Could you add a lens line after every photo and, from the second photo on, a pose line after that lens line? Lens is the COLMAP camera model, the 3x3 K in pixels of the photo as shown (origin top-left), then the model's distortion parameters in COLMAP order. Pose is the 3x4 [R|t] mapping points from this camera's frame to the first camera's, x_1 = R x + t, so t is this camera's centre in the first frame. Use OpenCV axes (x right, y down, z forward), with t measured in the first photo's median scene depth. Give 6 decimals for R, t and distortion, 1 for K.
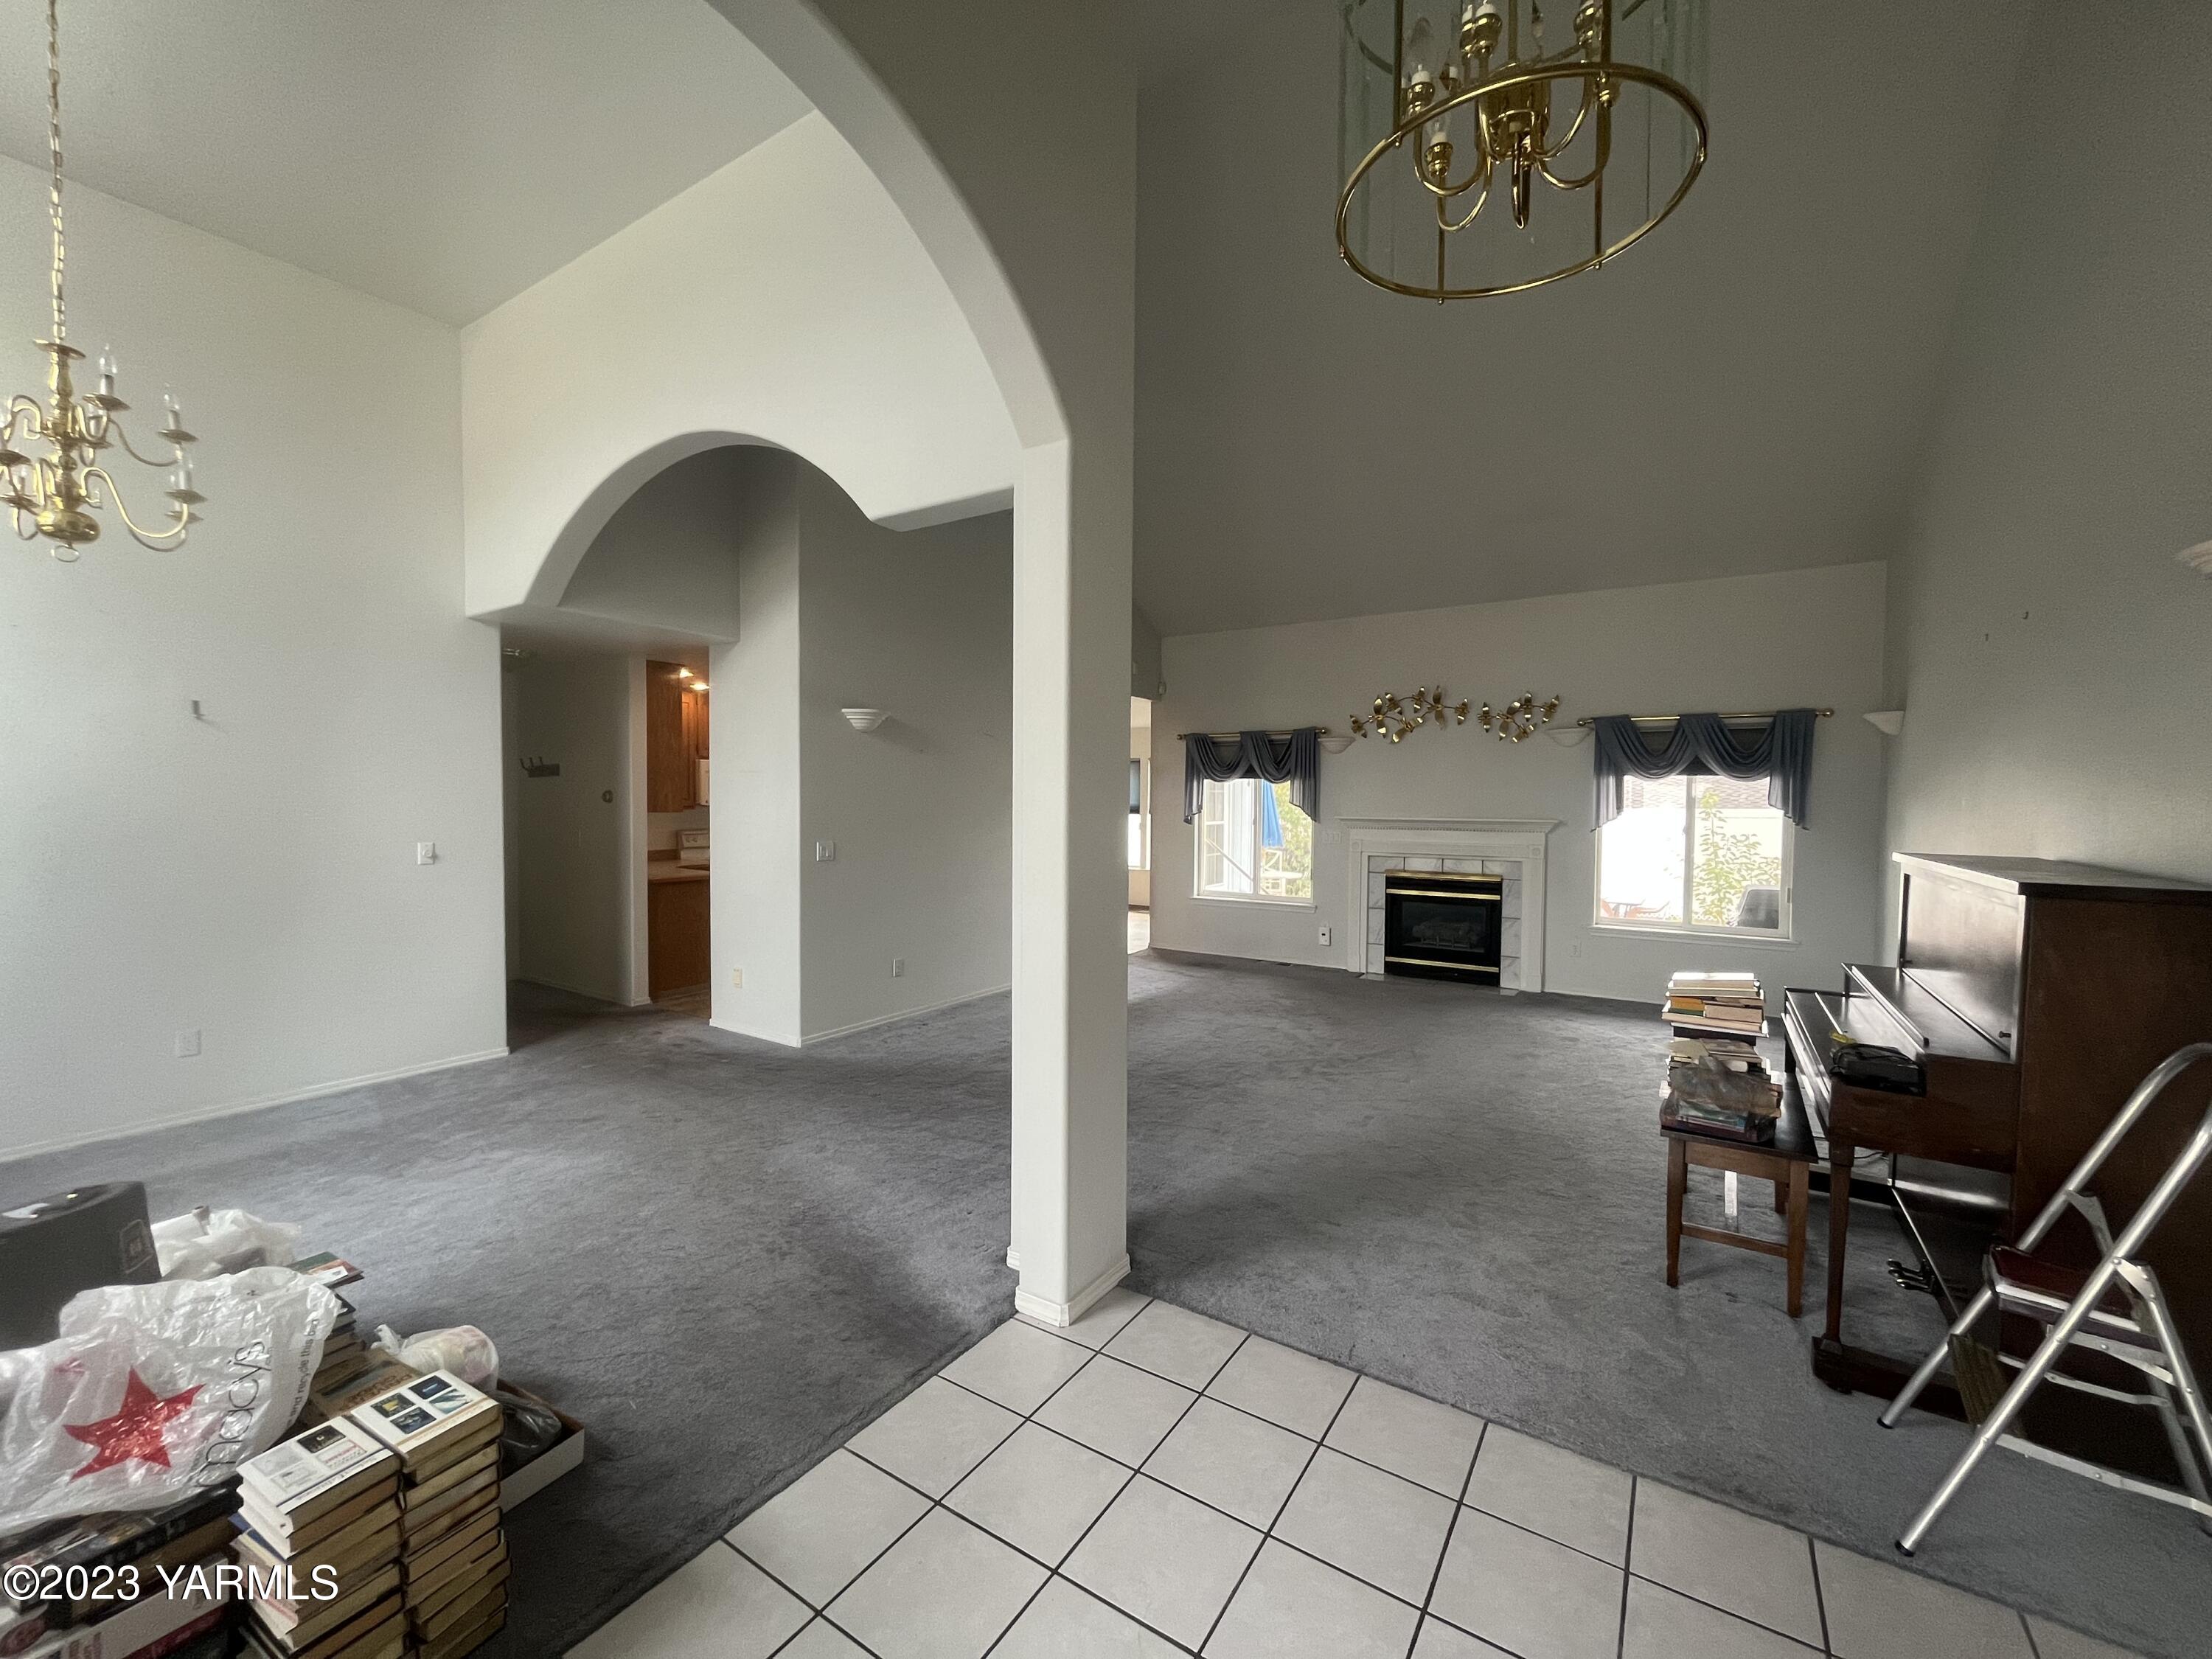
lens RADIAL K [[897.5, 0, 1108.2], [0, 897.5, 824.8], [0, 0, 1]] dist [0.000386, -0.000076]
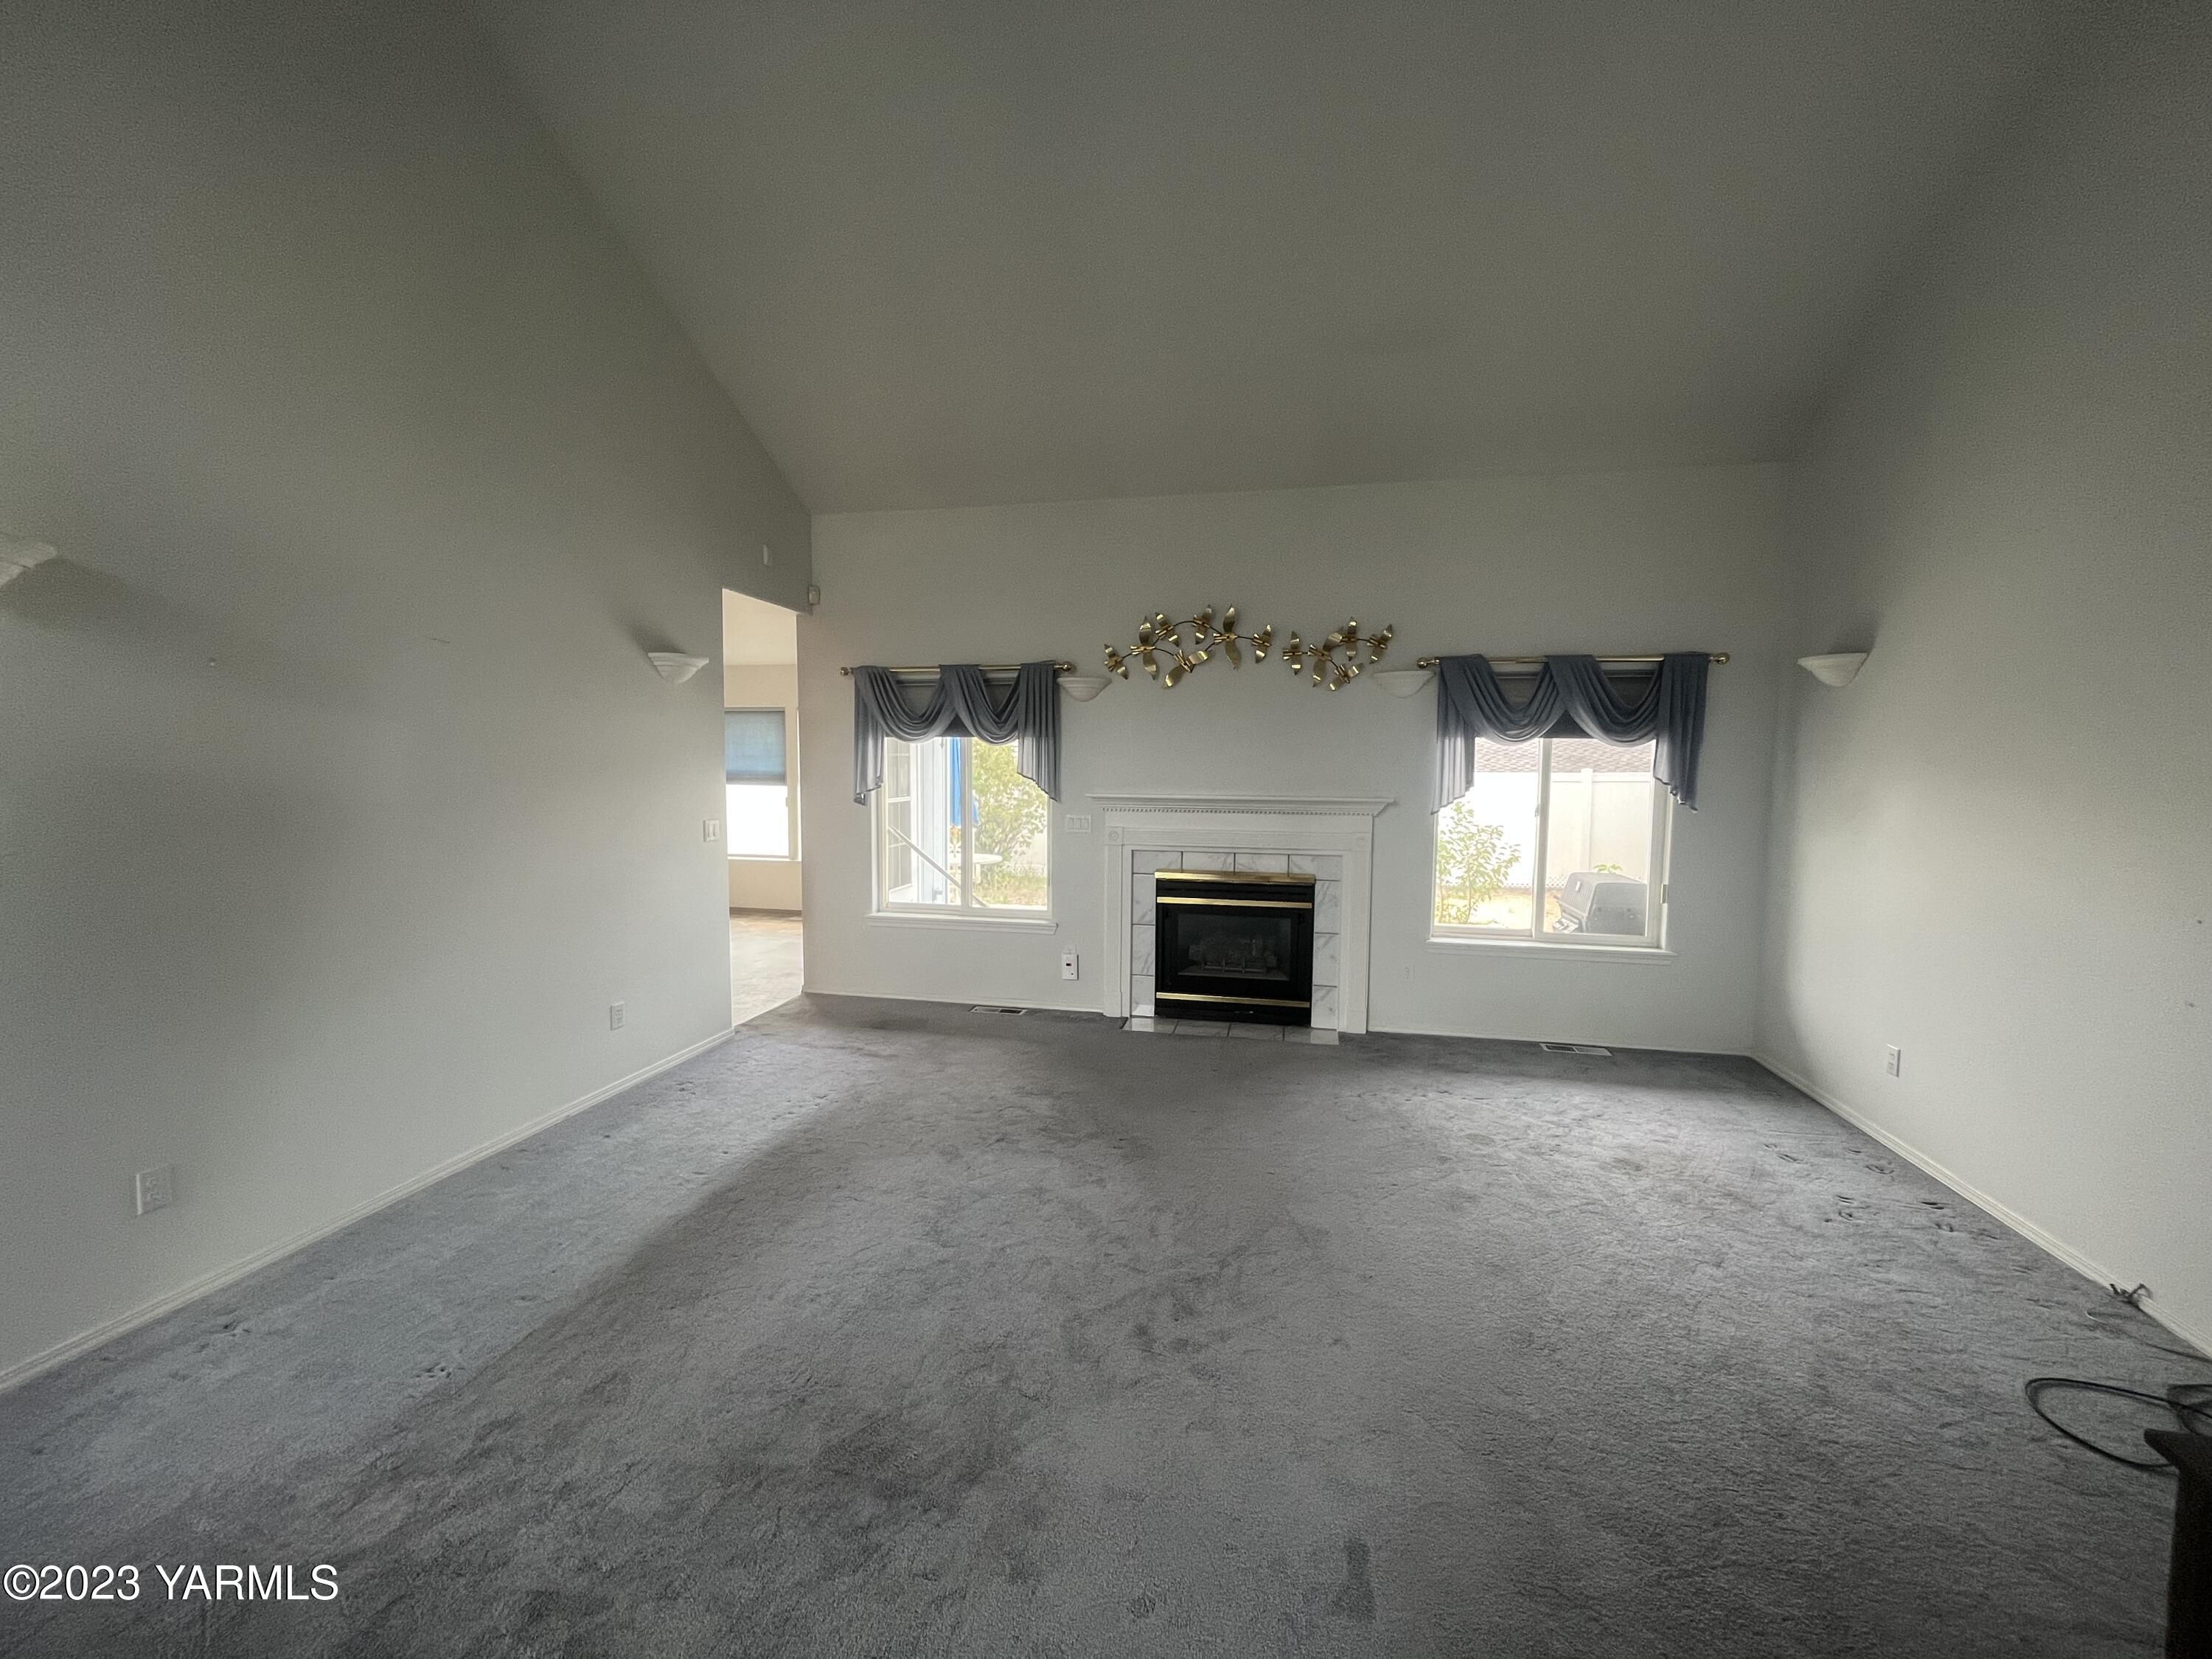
lens RADIAL K [[897.5, 0, 1108.2], [0, 897.5, 824.8], [0, 0, 1]] dist [0.000386, -0.000076]
pose [[0.931414, -0.025772, 0.363048, 0.022147], [0.009197, 0.998838, 0.047310, -0.018608], [-0.363845, -0.040726, 0.930569, 0.374110]]
